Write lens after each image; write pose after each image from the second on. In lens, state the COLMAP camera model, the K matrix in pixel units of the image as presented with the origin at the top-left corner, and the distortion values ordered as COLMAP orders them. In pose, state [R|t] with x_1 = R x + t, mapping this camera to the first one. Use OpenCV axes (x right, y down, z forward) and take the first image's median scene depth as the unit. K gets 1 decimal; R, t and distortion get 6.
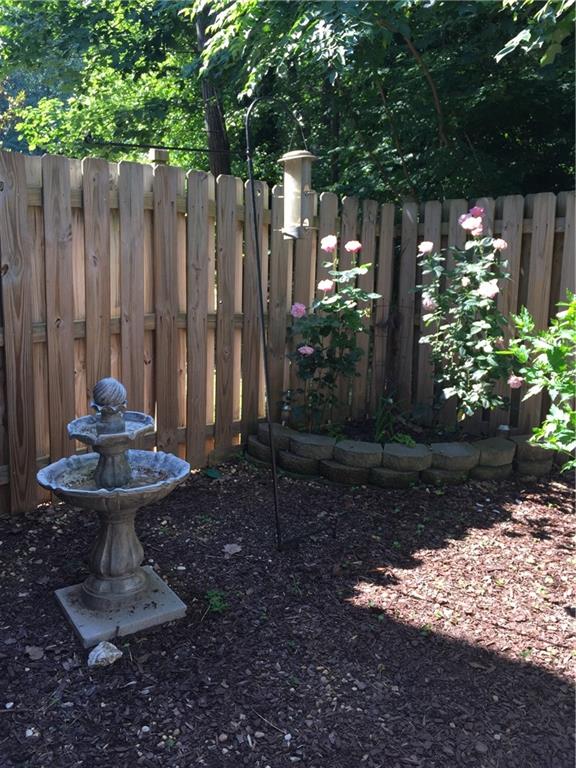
lens RADIAL K [[670.3, 0, 288.3], [0, 670.3, 384.7], [0, 0, 1]] dist [0.077799, -0.101436]
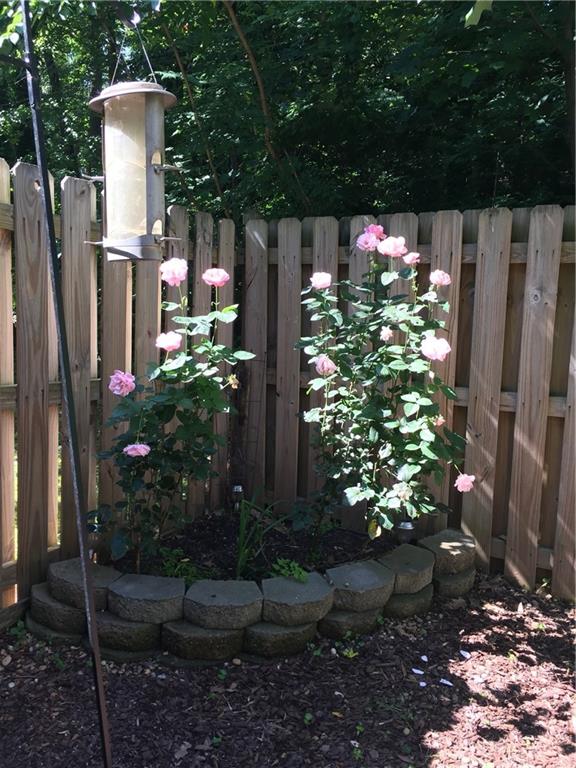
lens RADIAL K [[670.3, 0, 289.3], [0, 670.3, 378.9], [0, 0, 1]] dist [0.077799, -0.101436]
pose [[0.946299, -0.034615, 0.321435, -0.034105], [0.051798, 0.997641, -0.045057, -0.078693], [-0.319117, 0.059287, 0.945859, 0.388051]]
